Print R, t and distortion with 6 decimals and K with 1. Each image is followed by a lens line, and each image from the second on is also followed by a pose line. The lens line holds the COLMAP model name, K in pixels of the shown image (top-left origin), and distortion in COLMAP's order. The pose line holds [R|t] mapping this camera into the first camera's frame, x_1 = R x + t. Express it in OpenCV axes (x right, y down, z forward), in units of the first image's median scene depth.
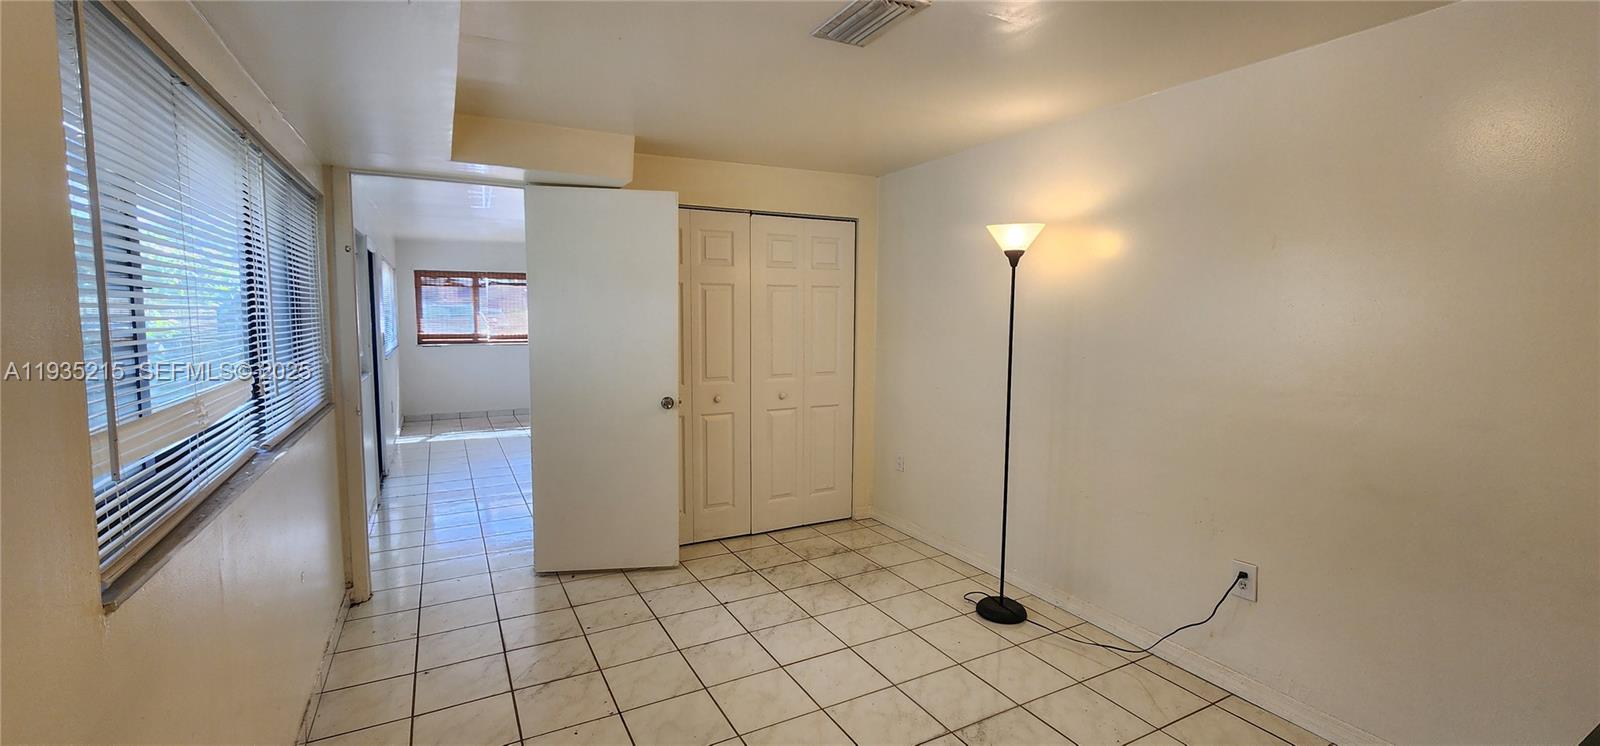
lens RADIAL K [[664.3, 0, 805.8], [0, 664.3, 370.9], [0, 0, 1]] dist [0.000252, -0.000267]
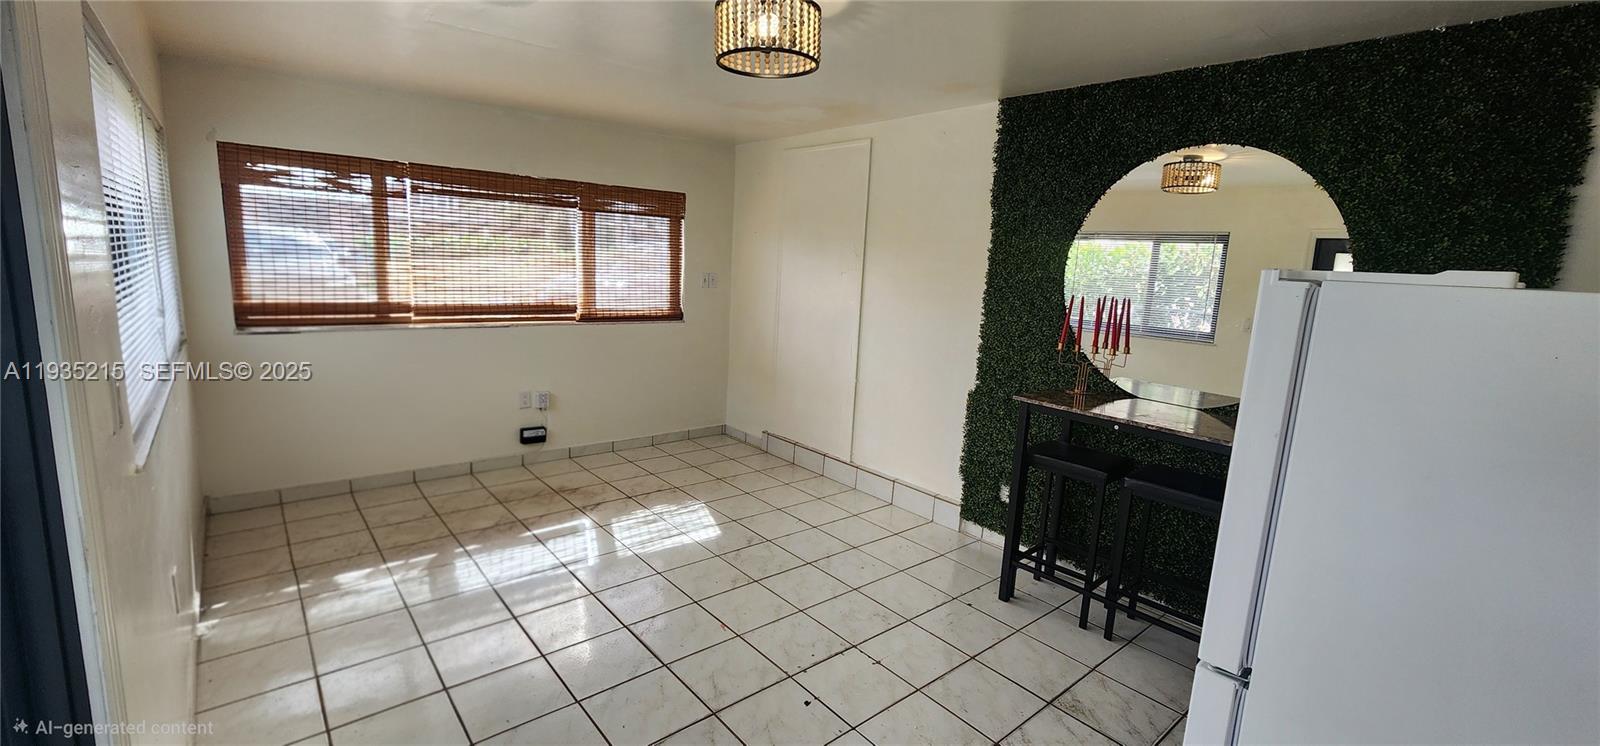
lens RADIAL K [[664.3, 0, 805.8], [0, 664.3, 370.9], [0, 0, 1]] dist [0.000252, -0.000267]
pose [[0.971944, 0.019811, 0.234375, -0.322045], [-0.034347, 0.997720, 0.058102, -0.045049], [-0.232689, -0.064522, 0.970408, 0.495584]]
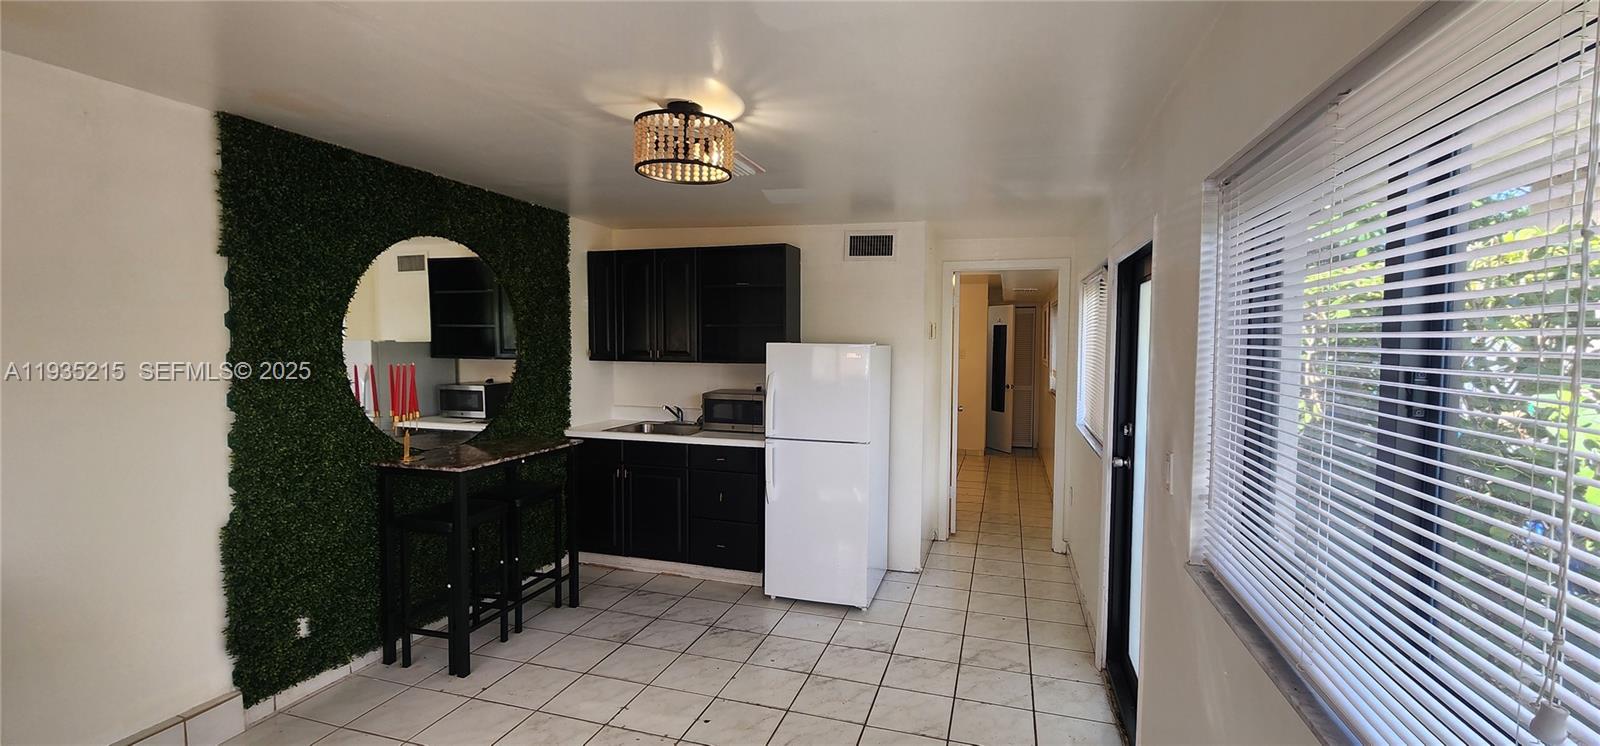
lens RADIAL K [[664.3, 0, 805.8], [0, 664.3, 370.9], [0, 0, 1]] dist [0.000252, -0.000267]
pose [[-0.709323, -0.025675, 0.704416, -3.144154], [0.082987, 0.989345, 0.119626, -0.763510], [-0.699982, 0.143311, -0.699634, 6.889322]]
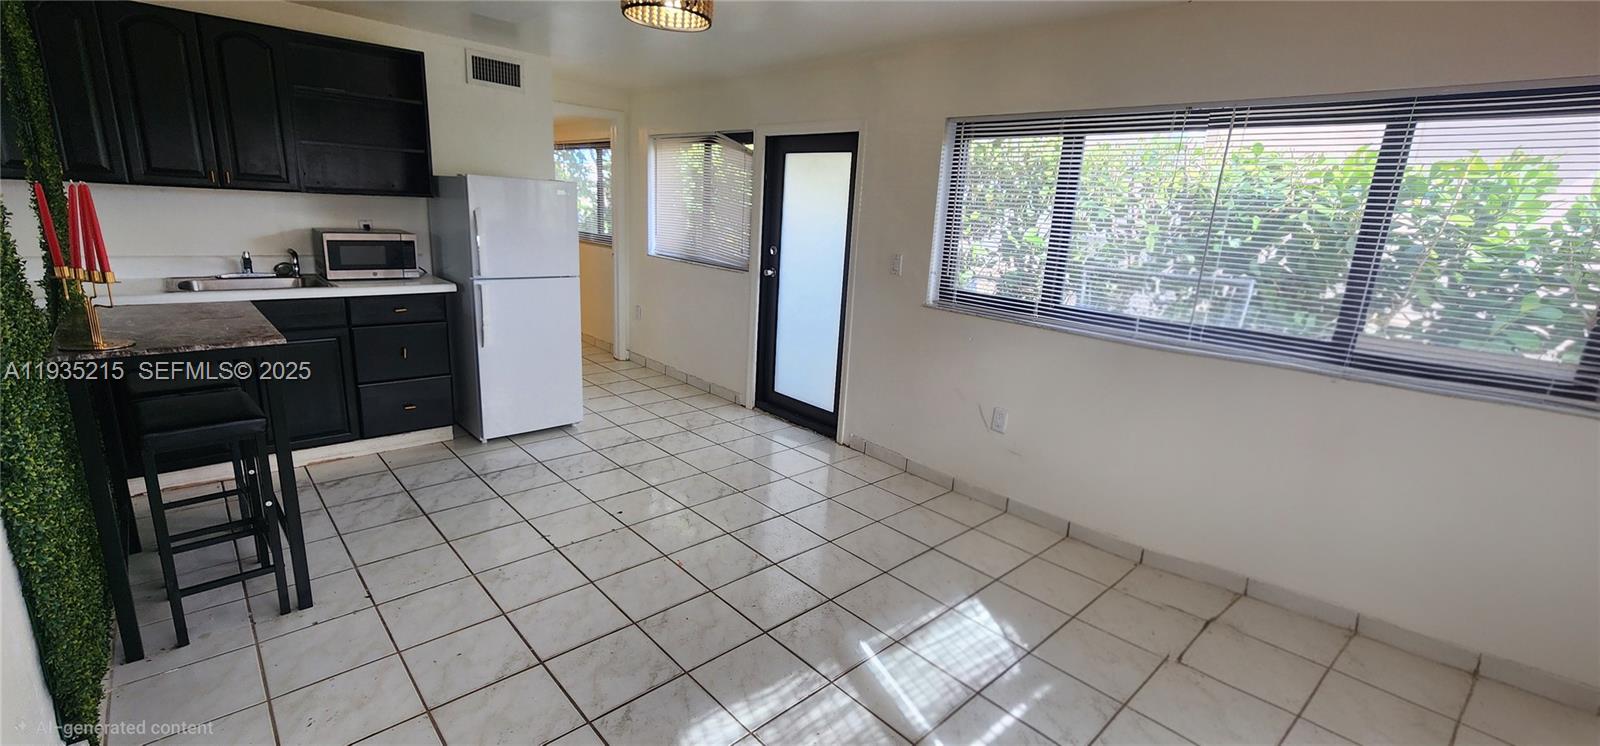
lens RADIAL K [[664.3, 0, 805.8], [0, 664.3, 370.9], [0, 0, 1]] dist [0.000252, -0.000267]
pose [[-0.962544, 0.021865, -0.270244, 0.684463], [-0.077636, 0.932778, 0.351991, -0.991115], [0.259774, 0.359788, -0.896142, 9.466512]]
